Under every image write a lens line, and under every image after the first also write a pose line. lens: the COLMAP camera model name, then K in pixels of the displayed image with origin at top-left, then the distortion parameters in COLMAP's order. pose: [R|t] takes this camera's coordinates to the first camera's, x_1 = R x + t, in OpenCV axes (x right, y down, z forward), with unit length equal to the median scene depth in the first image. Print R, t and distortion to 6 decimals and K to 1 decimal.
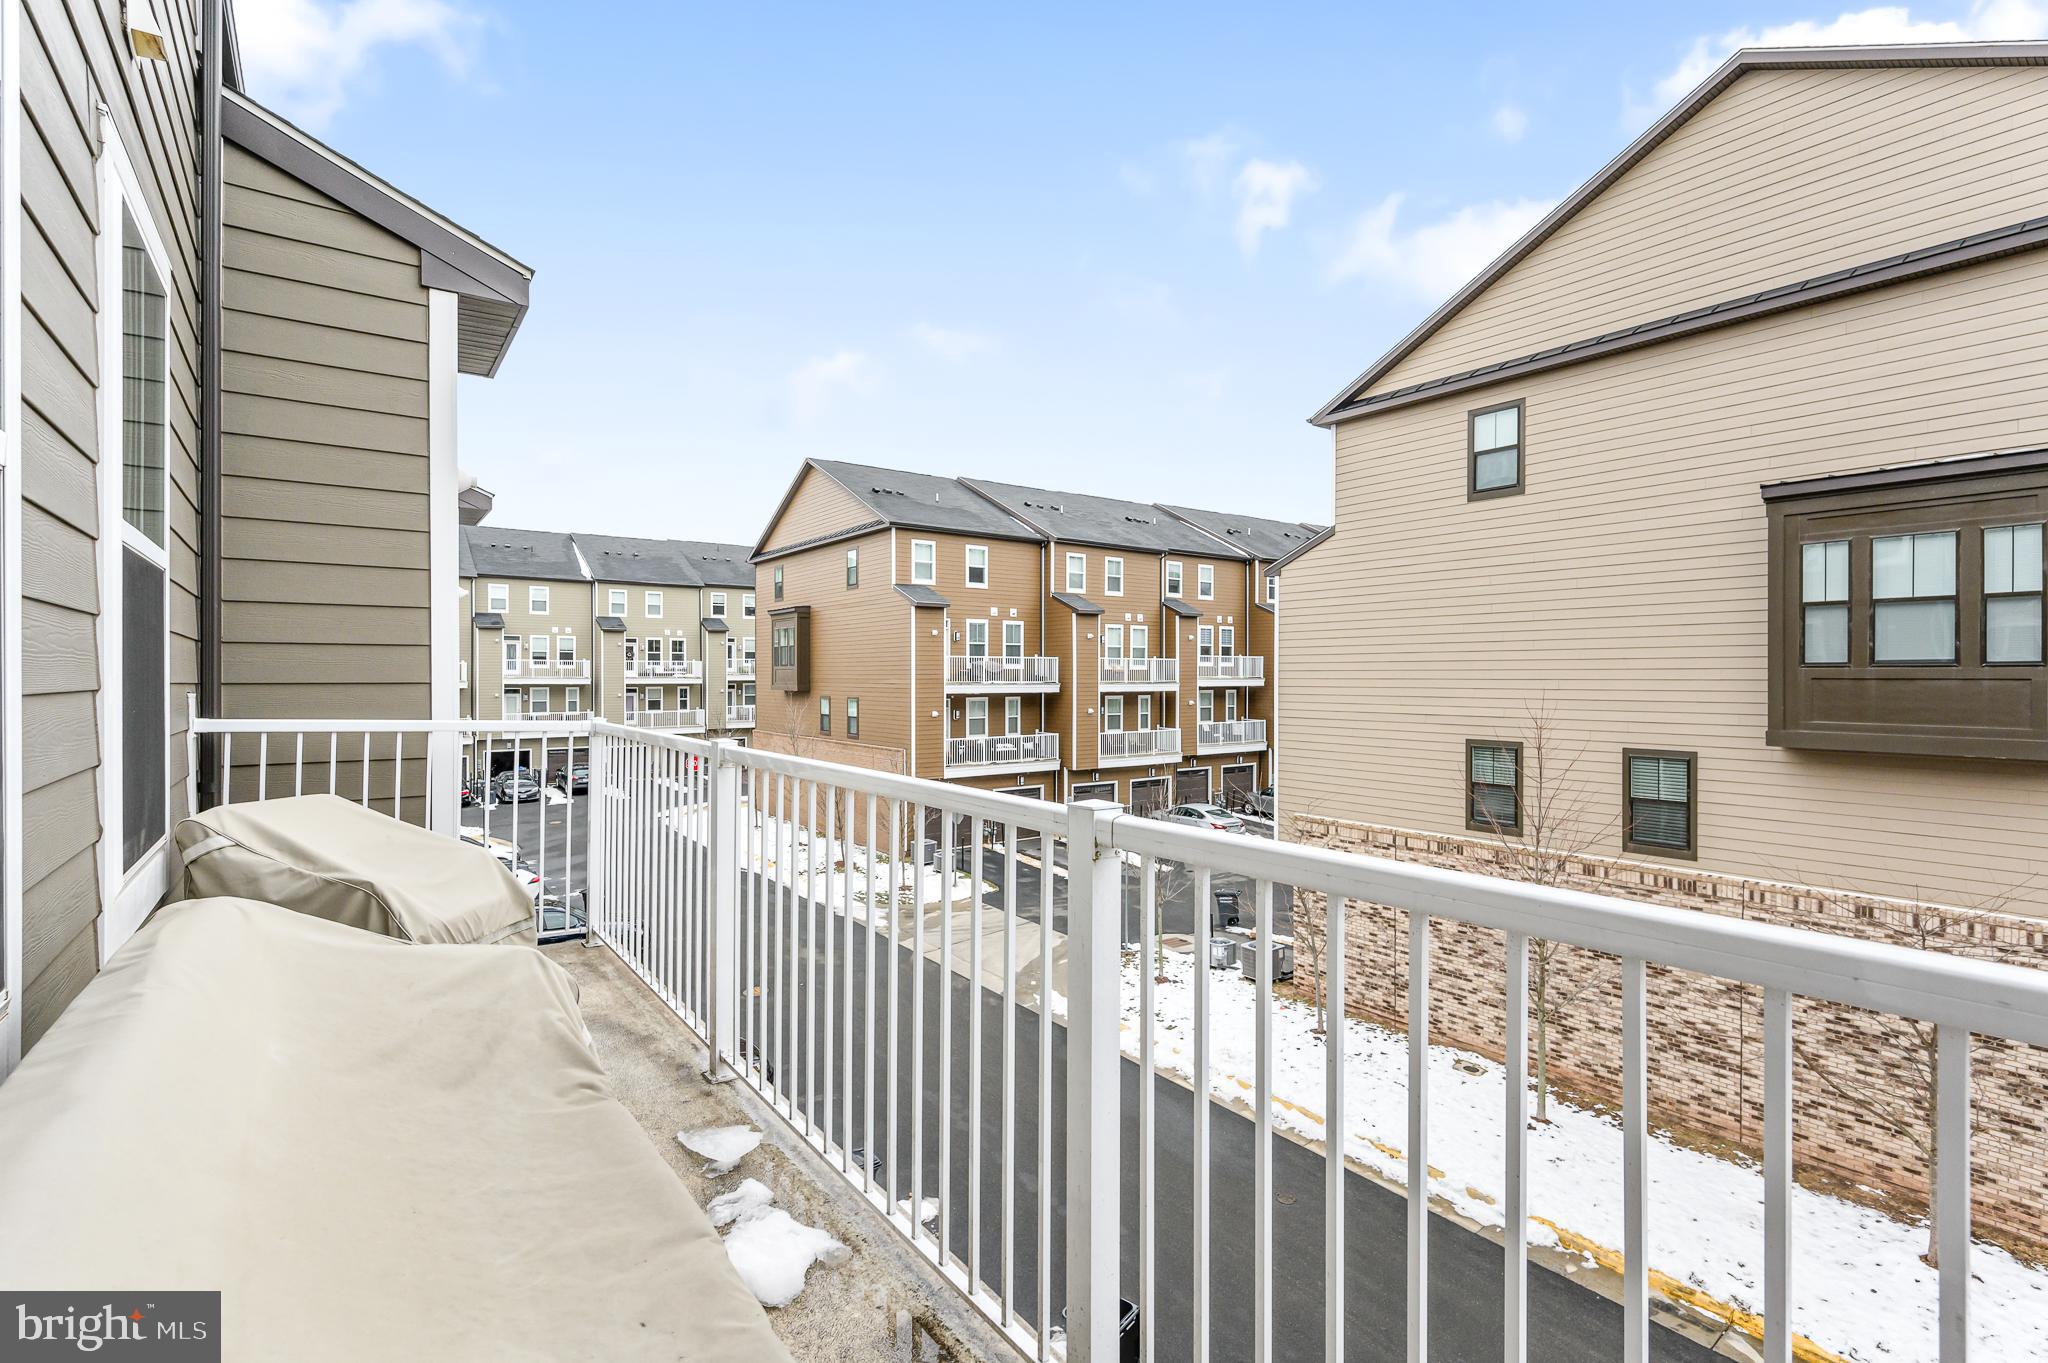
lens RADIAL K [[931.9, 0, 1025.3], [0, 931.9, 670.0], [0, 0, 1]] dist [-0.000139, 0.000182]
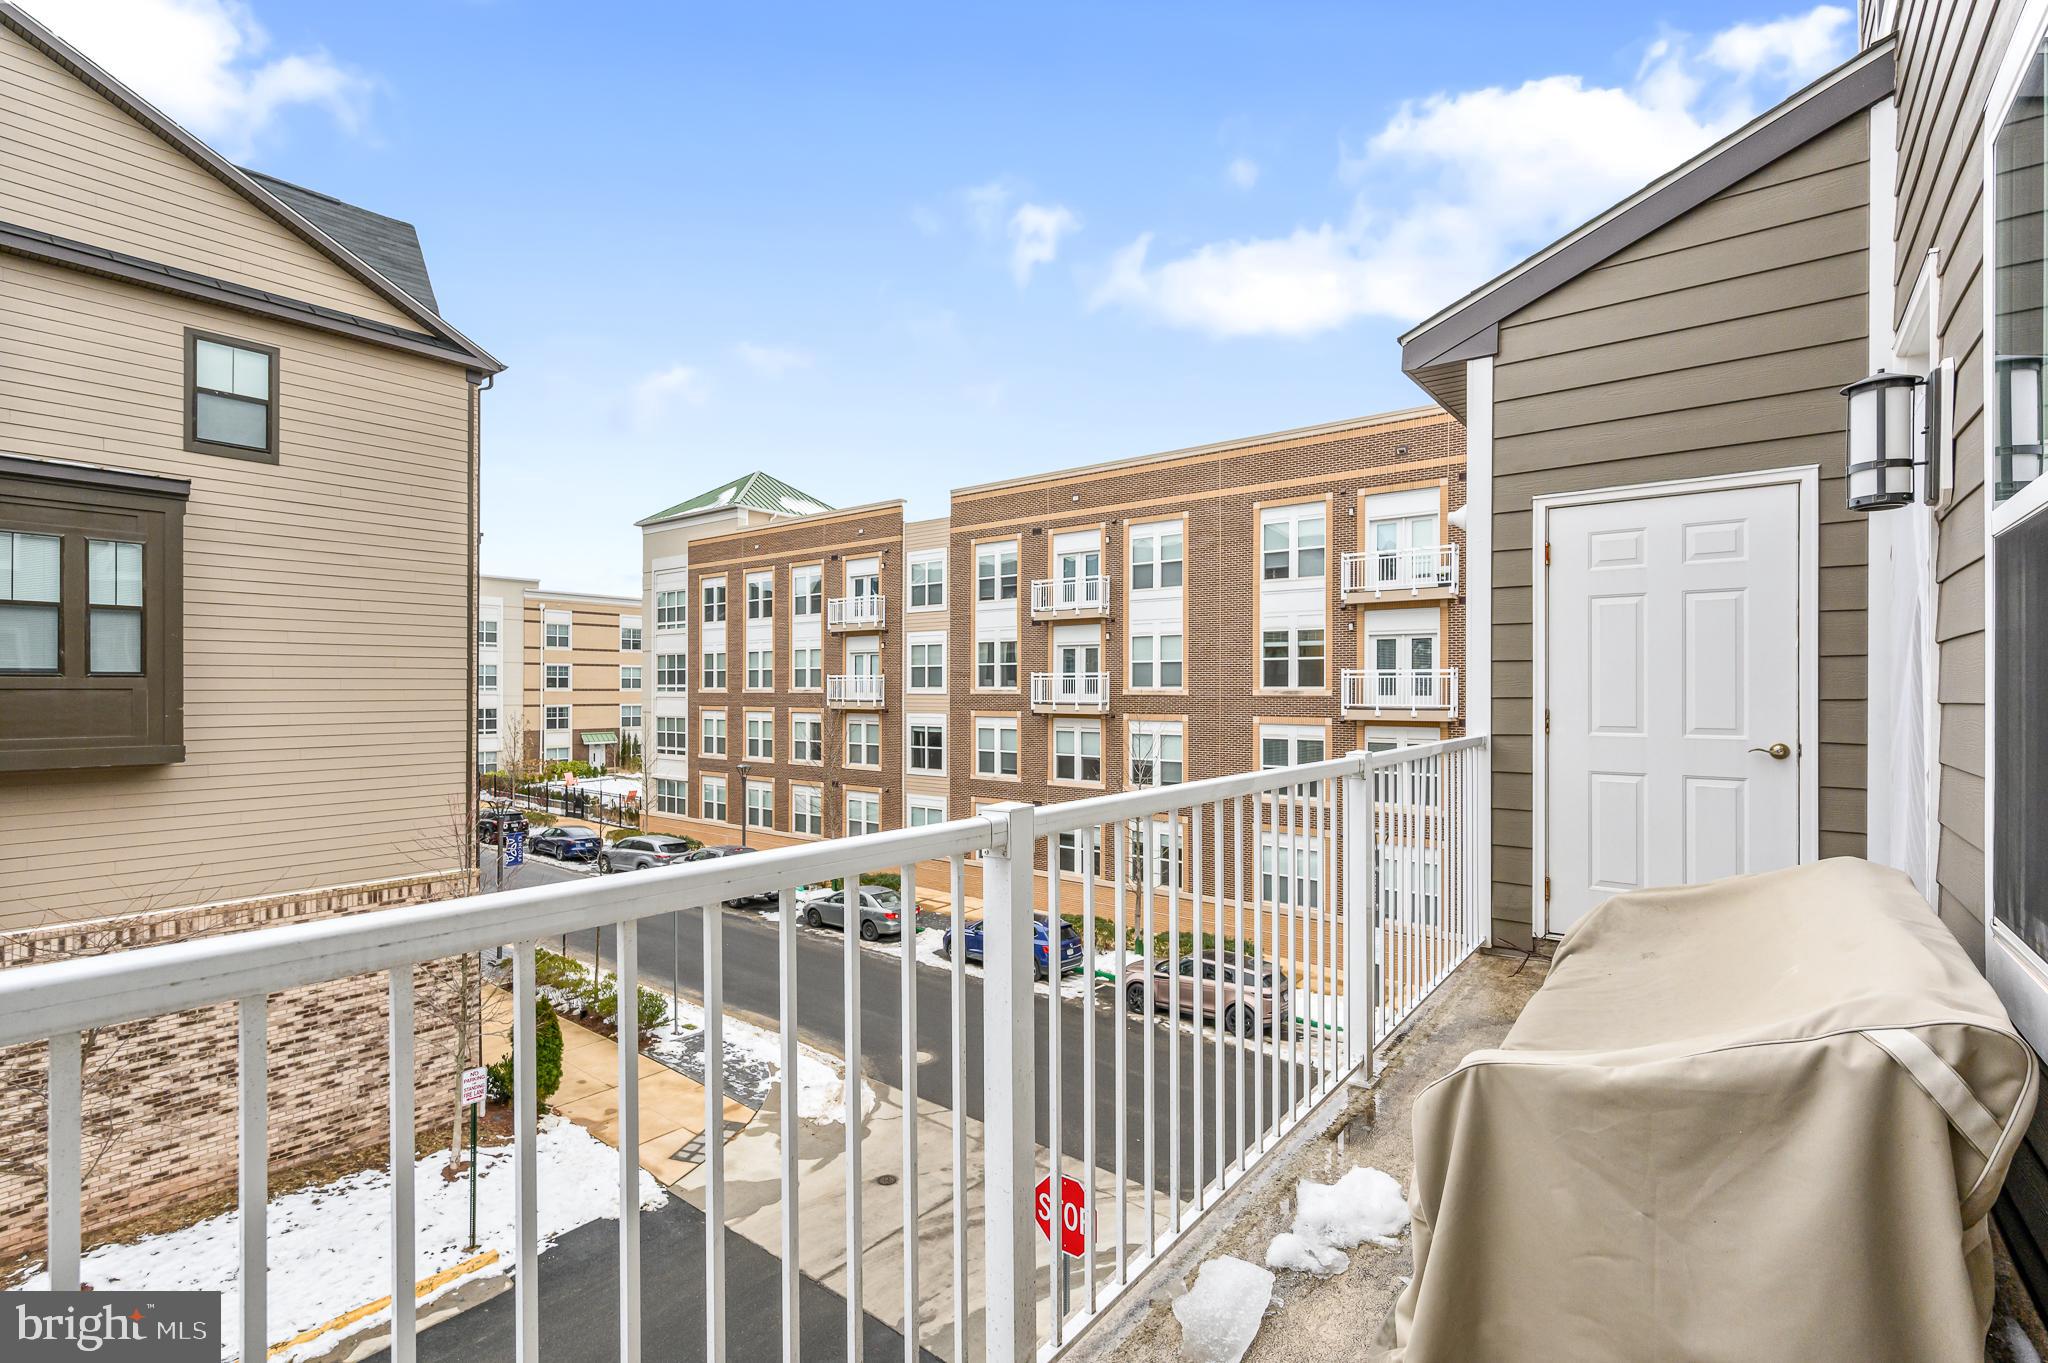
lens RADIAL K [[946.7, 0, 1024.0], [0, 946.7, 681.5], [0, 0, 1]] dist [-0.001038, 0.005838]
pose [[-0.244610, 0.004895, 0.969609, -0.216434], [-0.005794, 0.999962, -0.006510, 0.002277], [-0.969604, -0.007210, -0.244572, 0.278493]]
